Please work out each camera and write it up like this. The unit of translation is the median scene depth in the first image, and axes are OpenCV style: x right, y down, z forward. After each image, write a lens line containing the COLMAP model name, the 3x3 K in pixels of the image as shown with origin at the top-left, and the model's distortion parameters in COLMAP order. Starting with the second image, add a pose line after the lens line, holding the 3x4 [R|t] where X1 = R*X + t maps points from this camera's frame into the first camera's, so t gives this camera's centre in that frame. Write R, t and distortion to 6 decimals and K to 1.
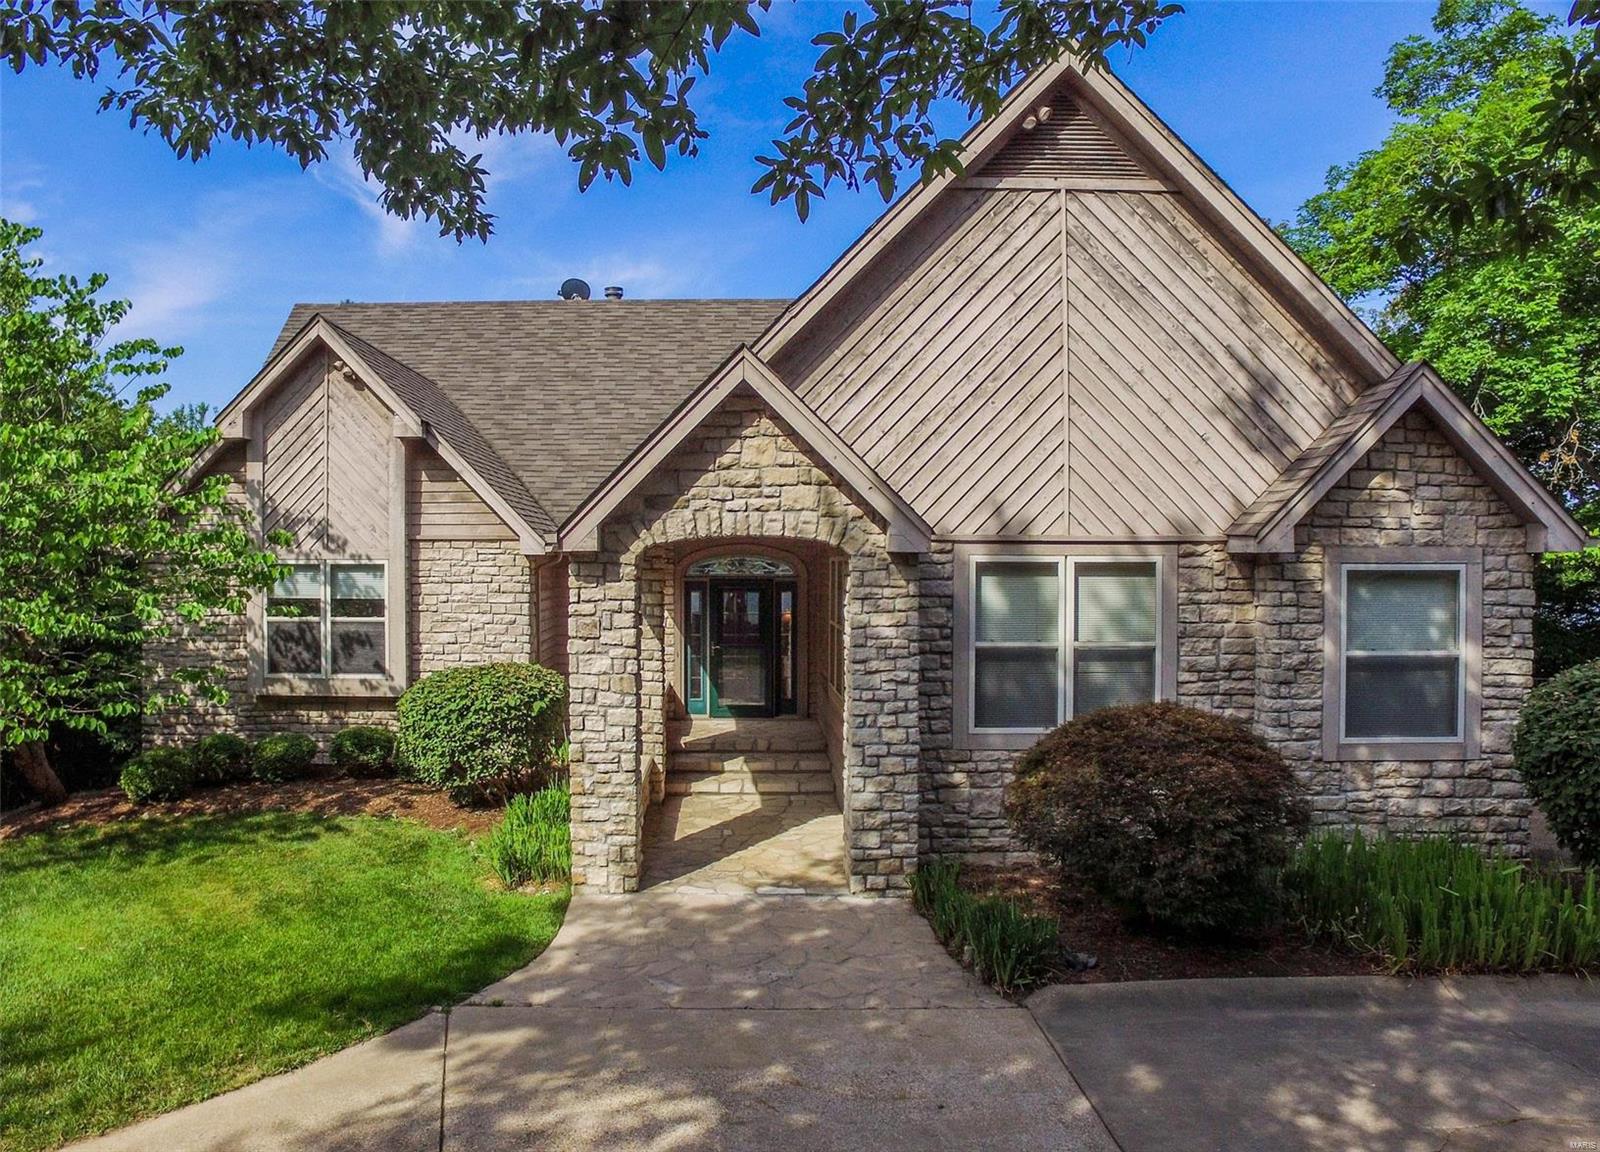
lens RADIAL K [[1084.1, 0, 794.3], [0, 1084.1, 563.8], [0, 0, 1]] dist [-0.078639, 0.008925]
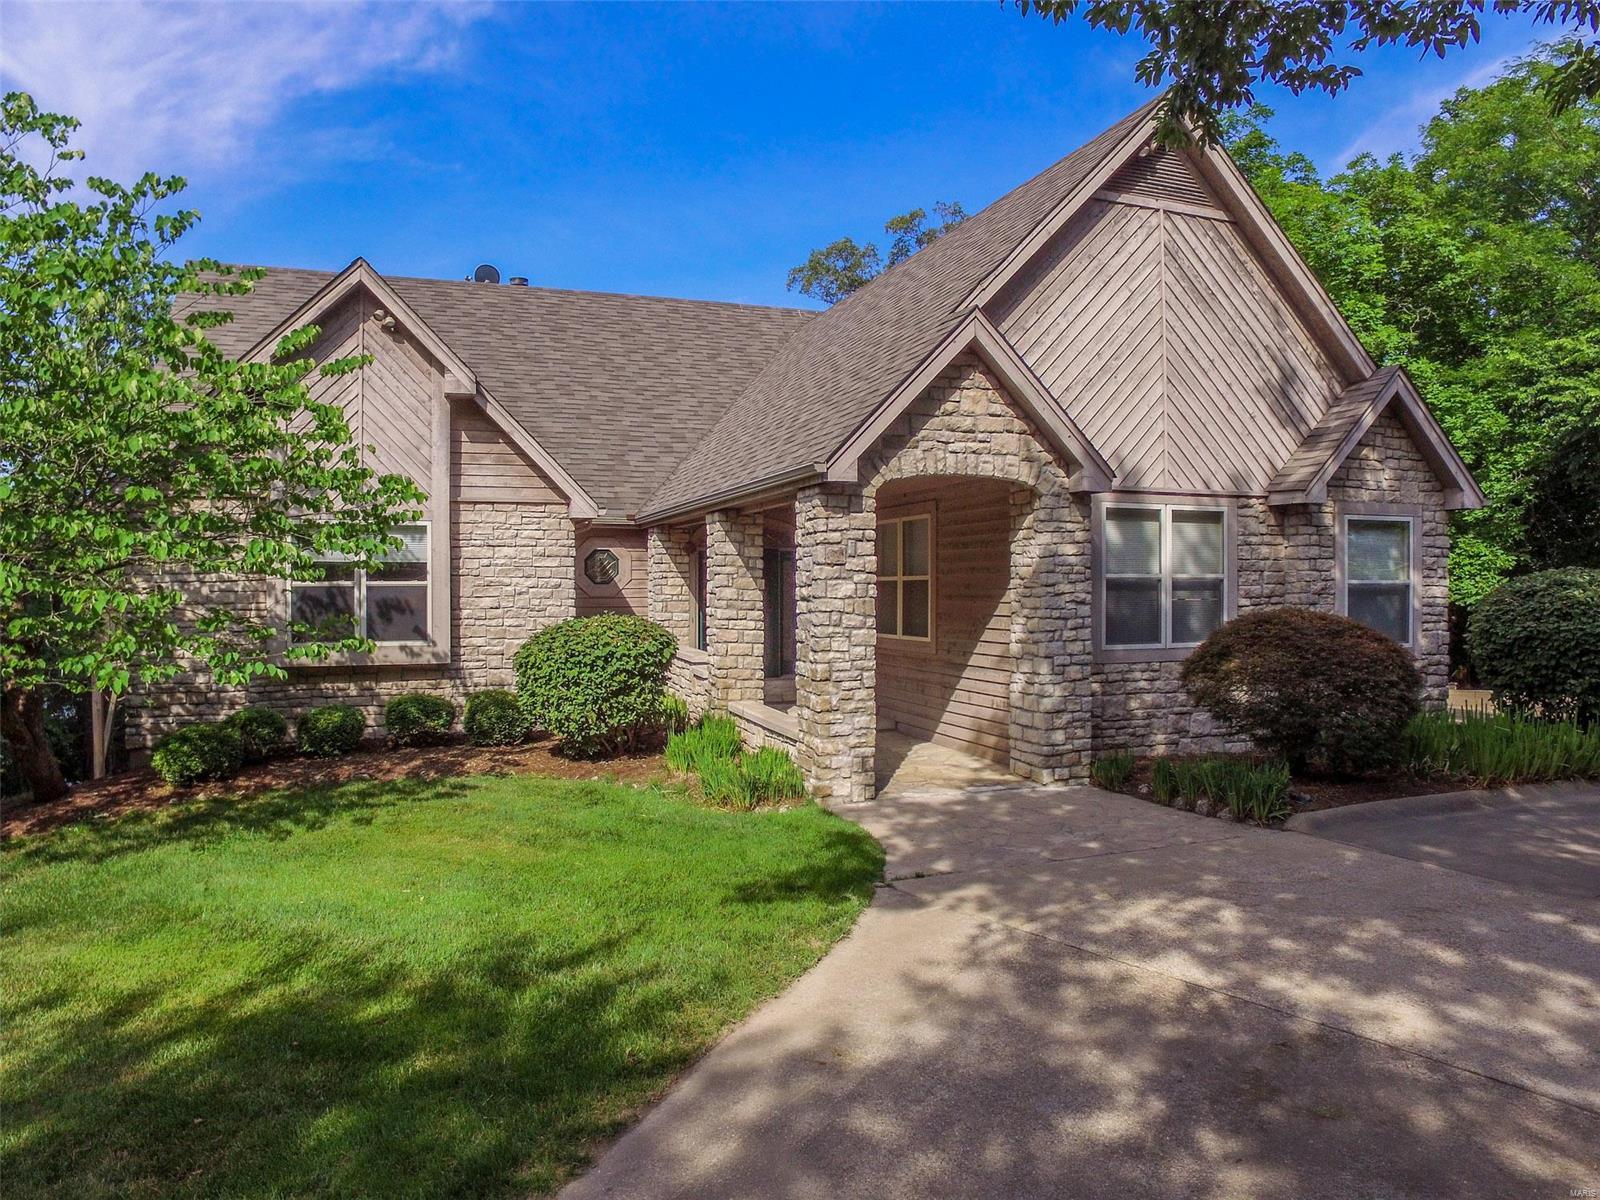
lens RADIAL K [[1023.8, 0, 792.9], [0, 1023.8, 595.1], [0, 0, 1]] dist [-0.073852, -0.002732]
pose [[0.941039, -0.007220, 0.338220, -0.546356], [0.007888, 0.999969, -0.000598, 0.094227], [-0.338205, 0.003231, 0.941067, 0.051173]]
